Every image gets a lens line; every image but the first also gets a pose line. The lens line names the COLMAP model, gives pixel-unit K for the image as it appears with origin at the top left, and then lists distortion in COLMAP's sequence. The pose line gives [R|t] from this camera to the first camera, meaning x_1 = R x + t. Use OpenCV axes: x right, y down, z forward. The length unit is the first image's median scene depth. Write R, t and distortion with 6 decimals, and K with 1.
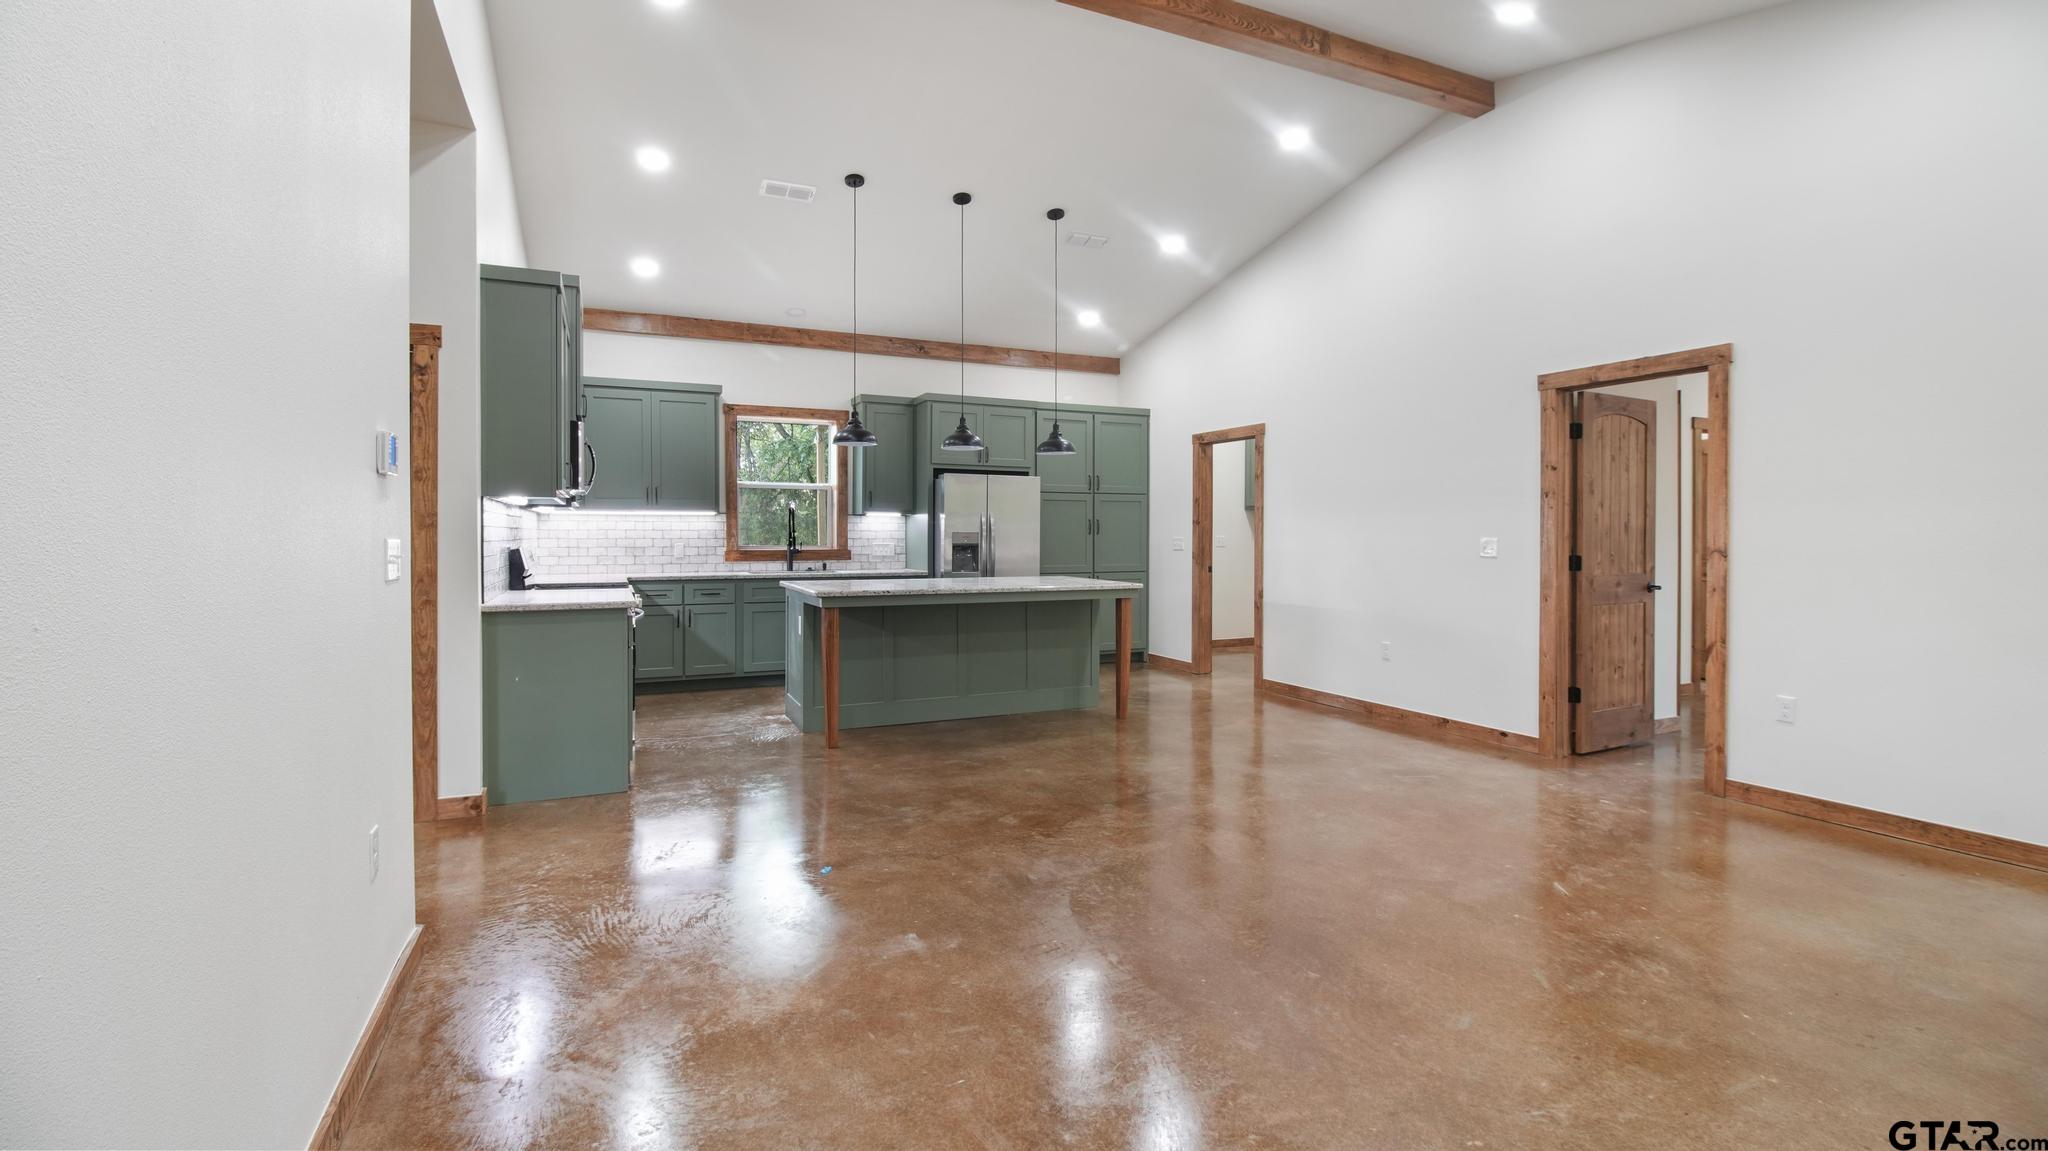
lens RADIAL K [[912.6, 0, 1022.2], [0, 912.6, 541.4], [0, 0, 1]] dist [-0.017726, -0.000157]
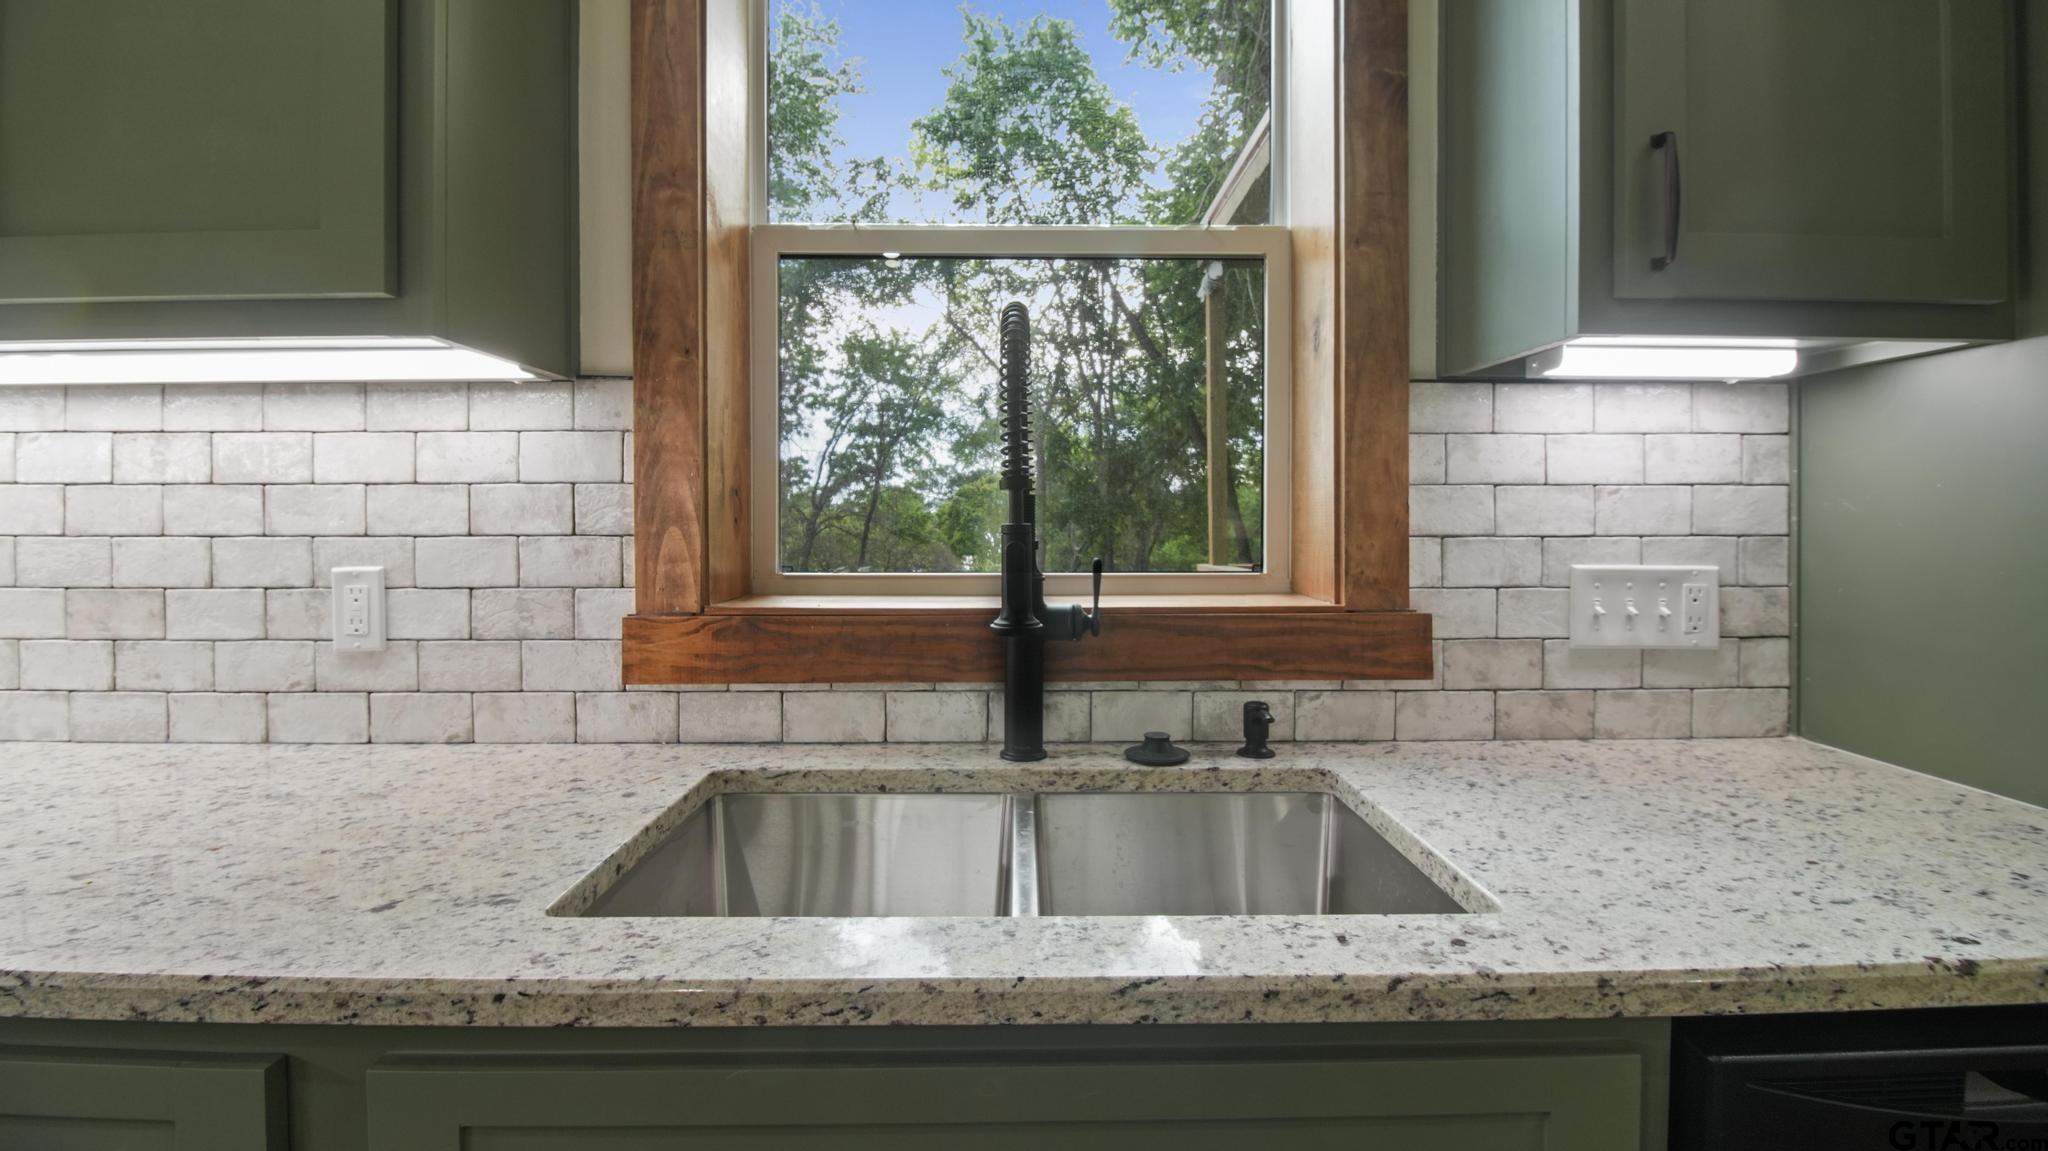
lens RADIAL K [[934.5, 0, 1026.3], [0, 934.5, 518.0], [0, 0, 1]] dist [0.001030, -0.014305]
pose [[0.914086, 0.005341, -0.405486, -0.200025], [-0.001119, 0.999943, 0.010649, -0.008235], [0.405519, -0.009281, 0.914039, 0.893570]]
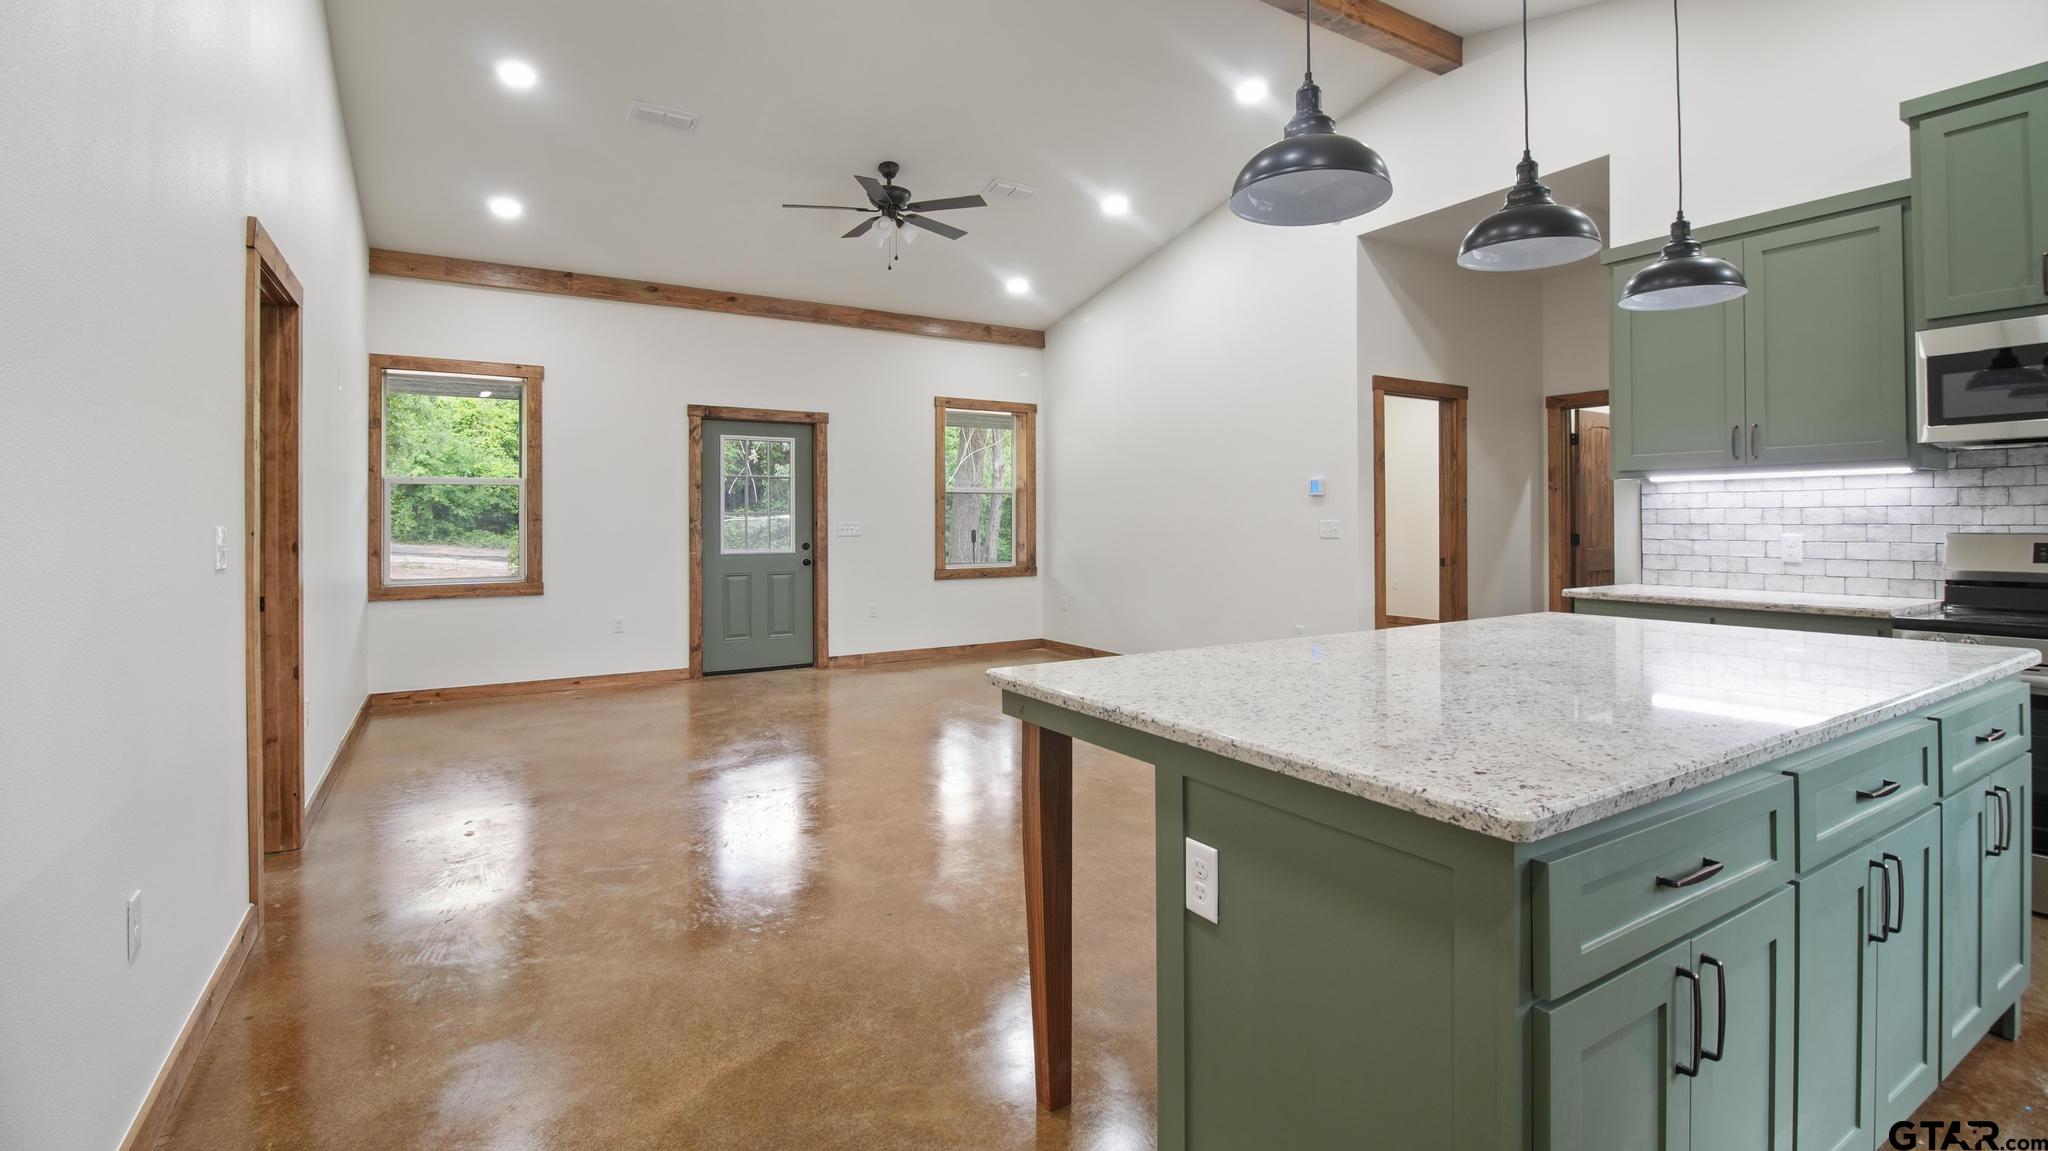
lens RADIAL K [[899.0, 0, 1036.6], [0, 899.0, 509.0], [0, 0, 1]] dist [-0.000148, 0.000052]
pose [[-0.991969, -0.000080, -0.126482, 0.124980], [0.000800, 0.999976, -0.006904, -0.006073], [0.126479, -0.006949, -0.991945, 1.063251]]
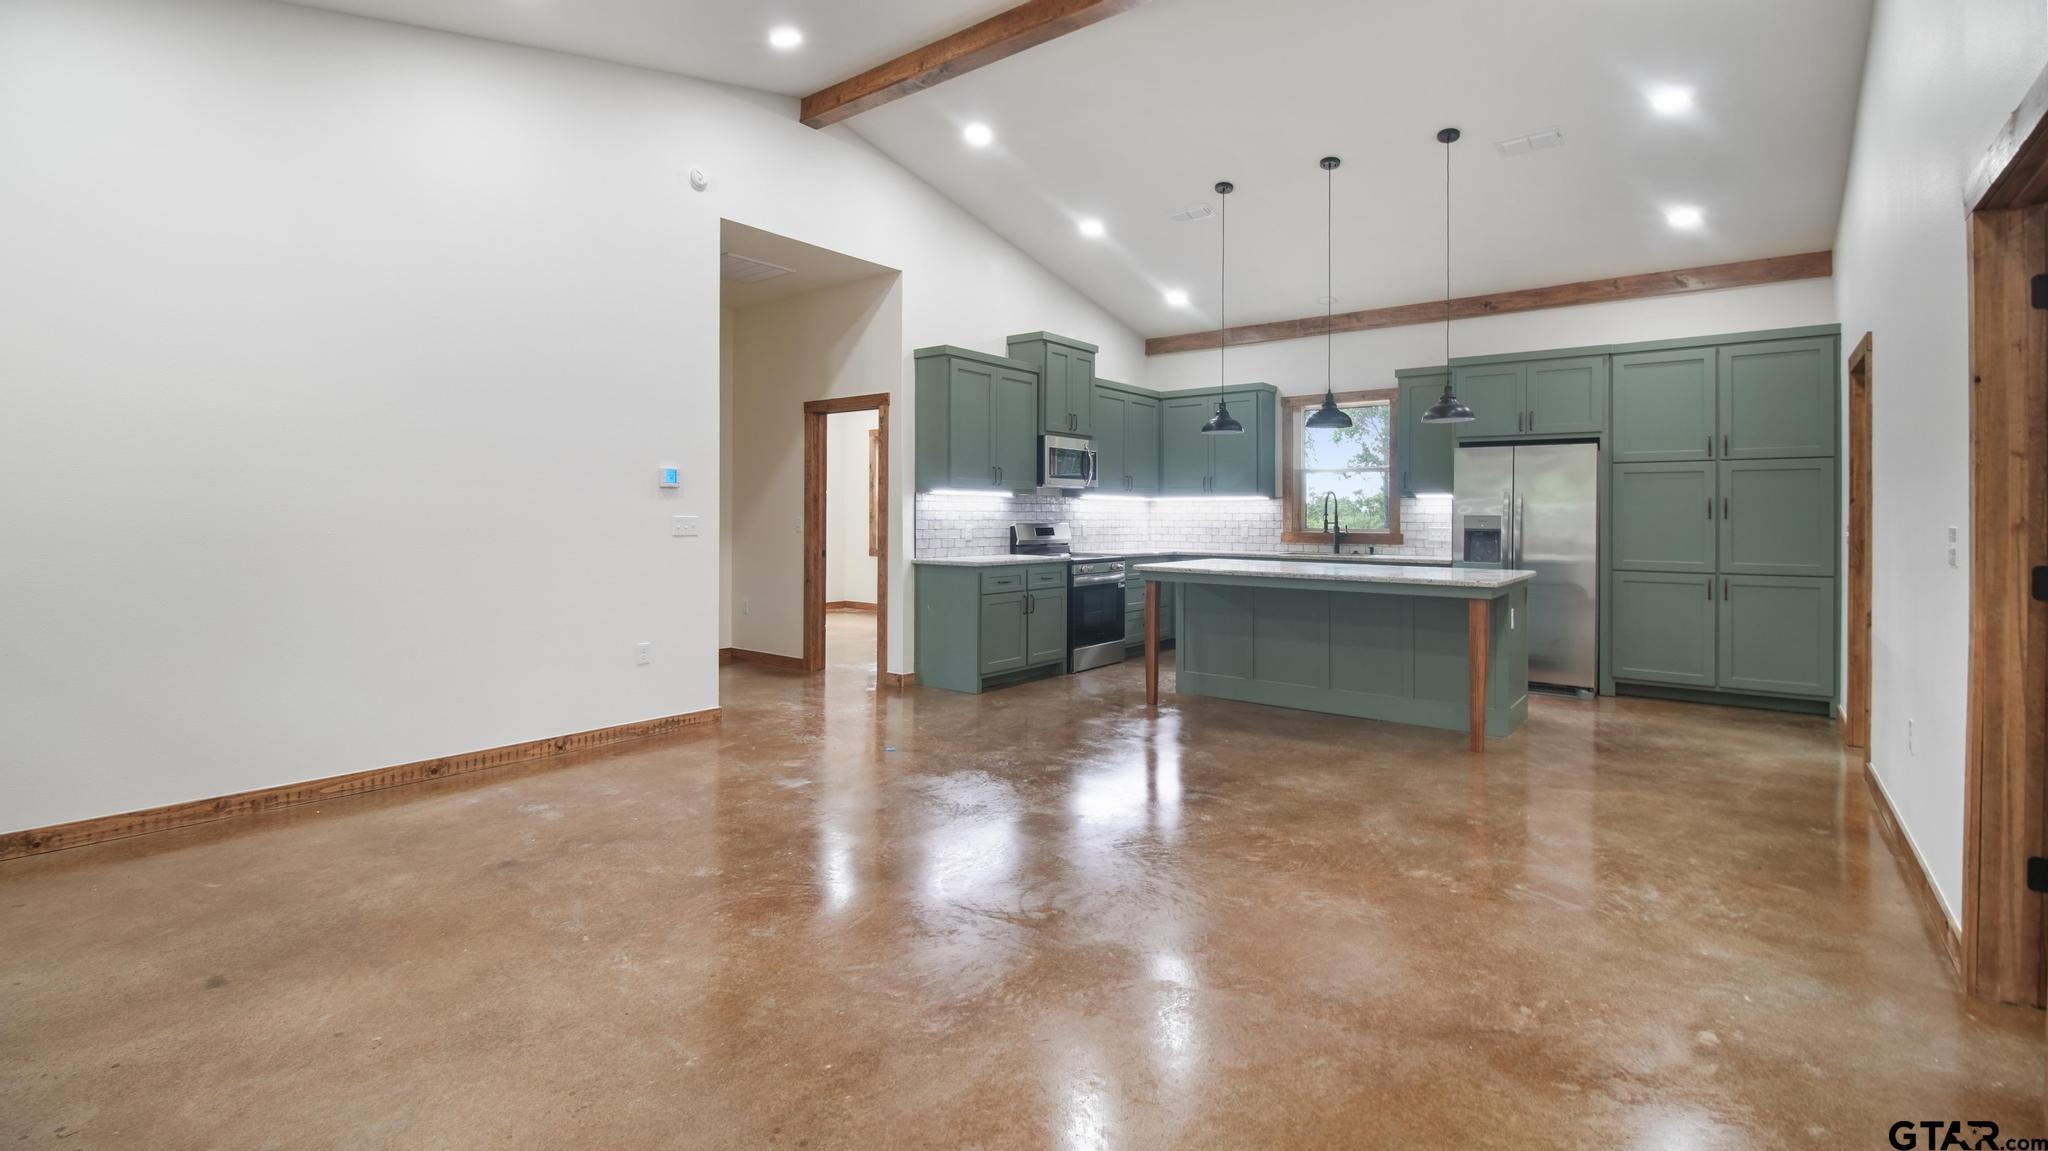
lens RADIAL K [[916.9, 0, 1025.2], [0, 916.9, 512.6], [0, 0, 1]] dist [0.000659, -0.000354]
pose [[0.453499, -0.002072, -0.891254, 0.519626], [-0.011430, 0.999902, -0.008140, -0.001026], [0.891183, 0.013879, 0.453431, 0.233593]]
